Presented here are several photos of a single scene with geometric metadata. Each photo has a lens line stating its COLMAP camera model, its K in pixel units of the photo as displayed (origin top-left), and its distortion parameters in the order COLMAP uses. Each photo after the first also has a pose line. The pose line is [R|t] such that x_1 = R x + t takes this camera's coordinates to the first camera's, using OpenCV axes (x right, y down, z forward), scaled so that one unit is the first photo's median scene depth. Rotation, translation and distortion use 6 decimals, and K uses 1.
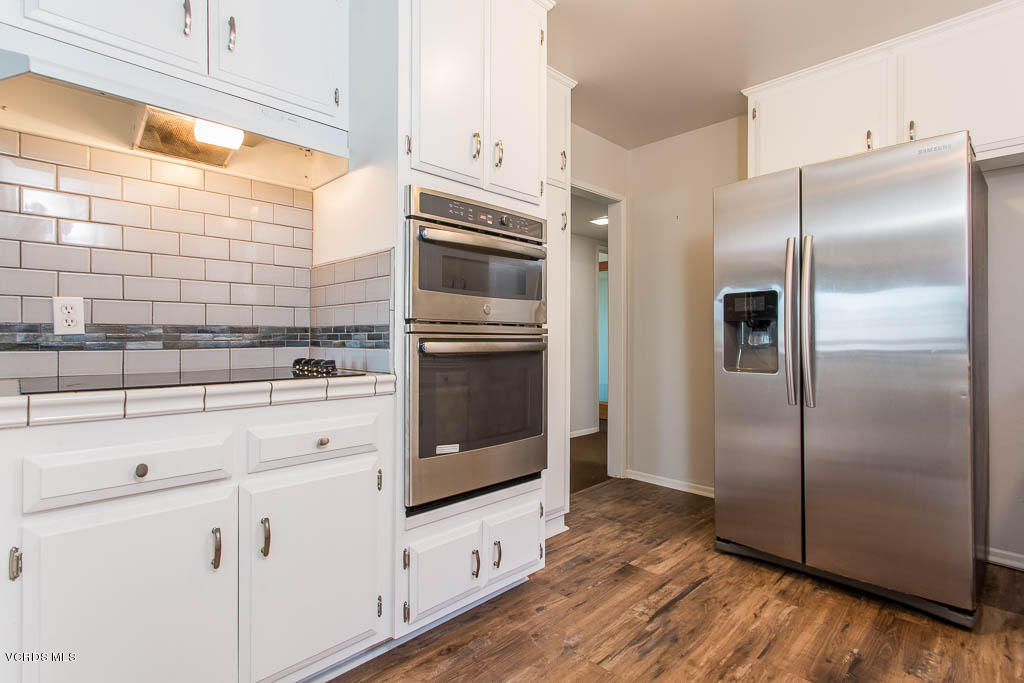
lens RADIAL K [[491.4, 0, 504.0], [0, 491.4, 336.7], [0, 0, 1]] dist [0.001647, 0.001553]
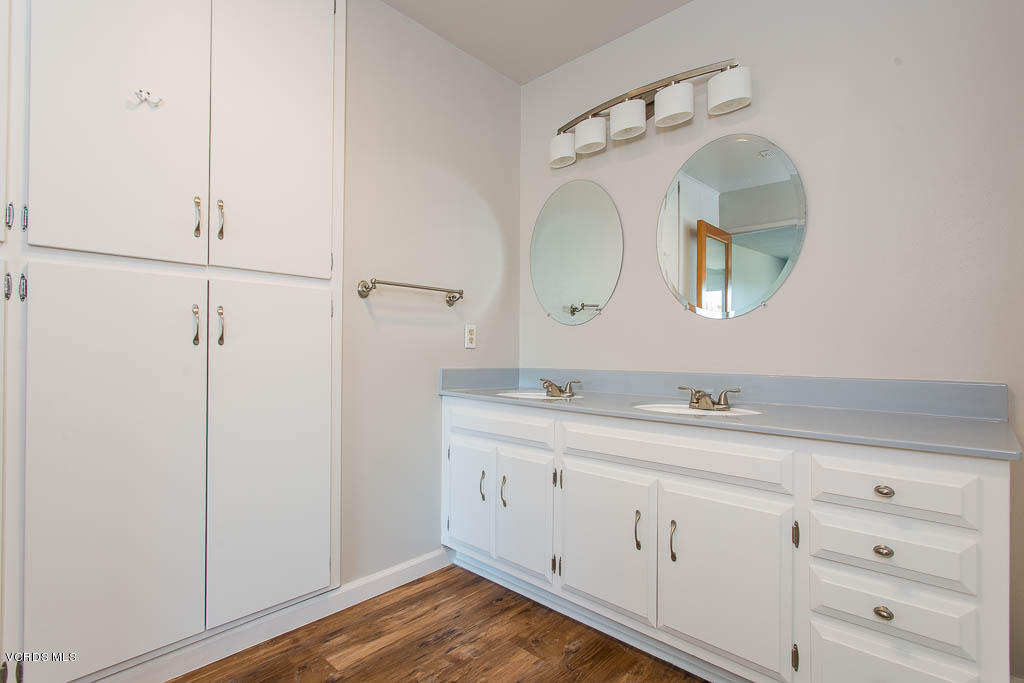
lens RADIAL K [[491.9, 0, 504.6], [0, 491.9, 343.7], [0, 0, 1]] dist [0.001070, 0.001028]
pose [[-0.999585, -0.002649, -0.028700, 0.326091], [-0.002323, 0.999932, -0.011409, 0.023547], [0.028728, -0.011338, -0.999523, 2.344583]]
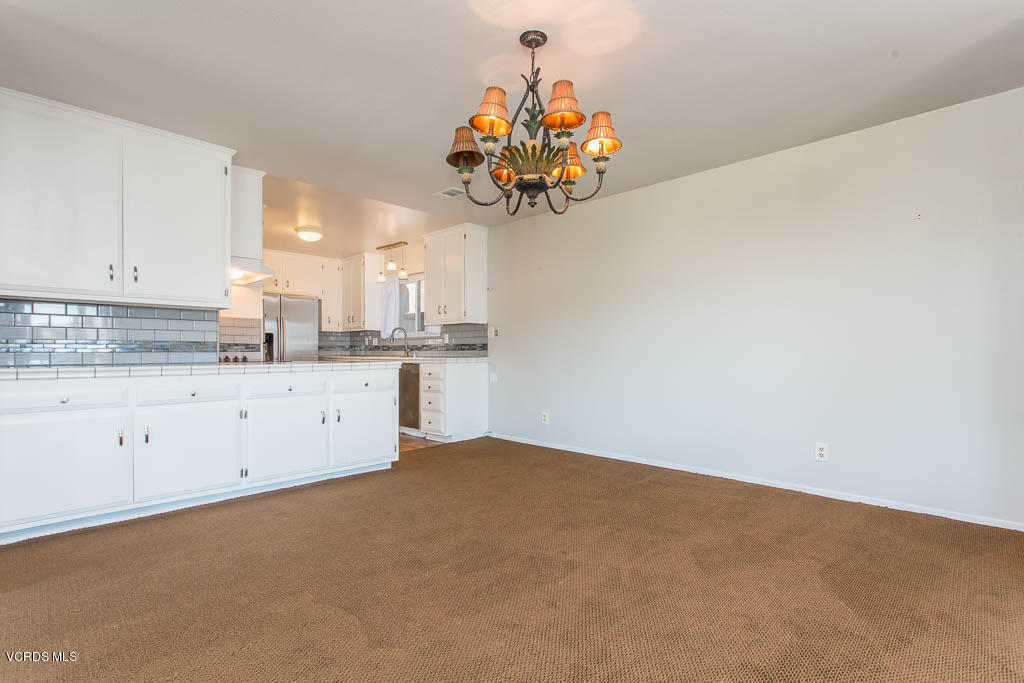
lens RADIAL K [[498.3, 0, 508.9], [0, 498.3, 366.1], [0, 0, 1]] dist [0.002653, 0.000715]
pose [[-0.019771, -0.027085, 0.999438, -2.921221], [-0.005086, 0.999623, 0.026989, 0.018062], [-0.999792, -0.004550, -0.019901, -0.417162]]
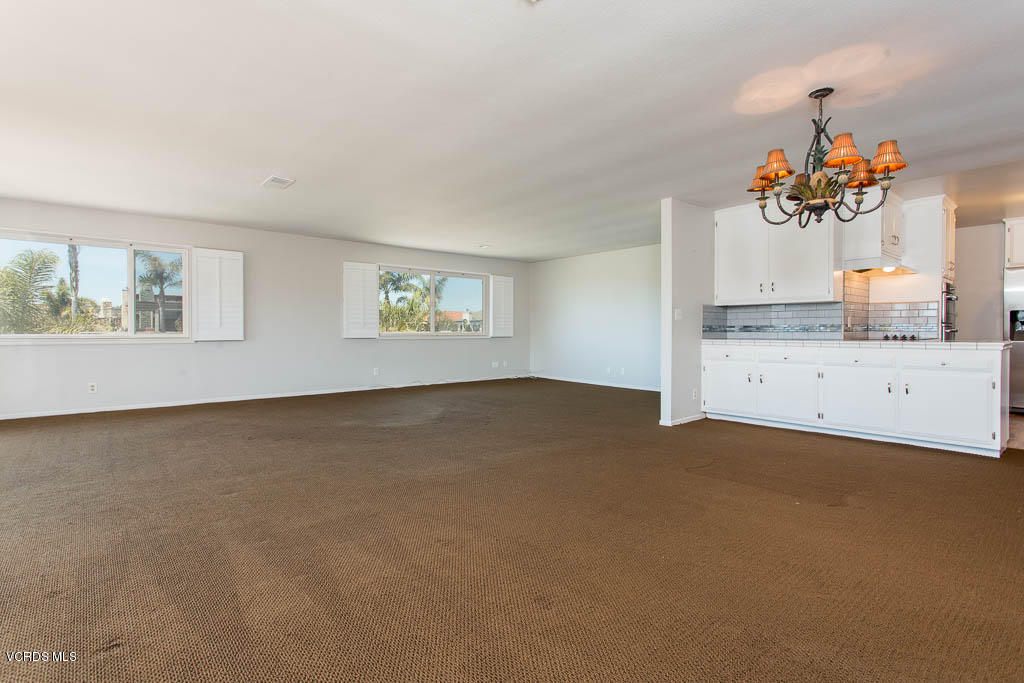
lens RADIAL K [[491.9, 0, 504.6], [0, 491.9, 343.7], [0, 0, 1]] dist [0.001070, 0.001028]
pose [[0.998300, -0.001094, -0.058278, -2.597000], [0.003105, 0.999402, 0.034432, -0.013785], [0.058206, -0.034554, 0.997706, -2.199410]]
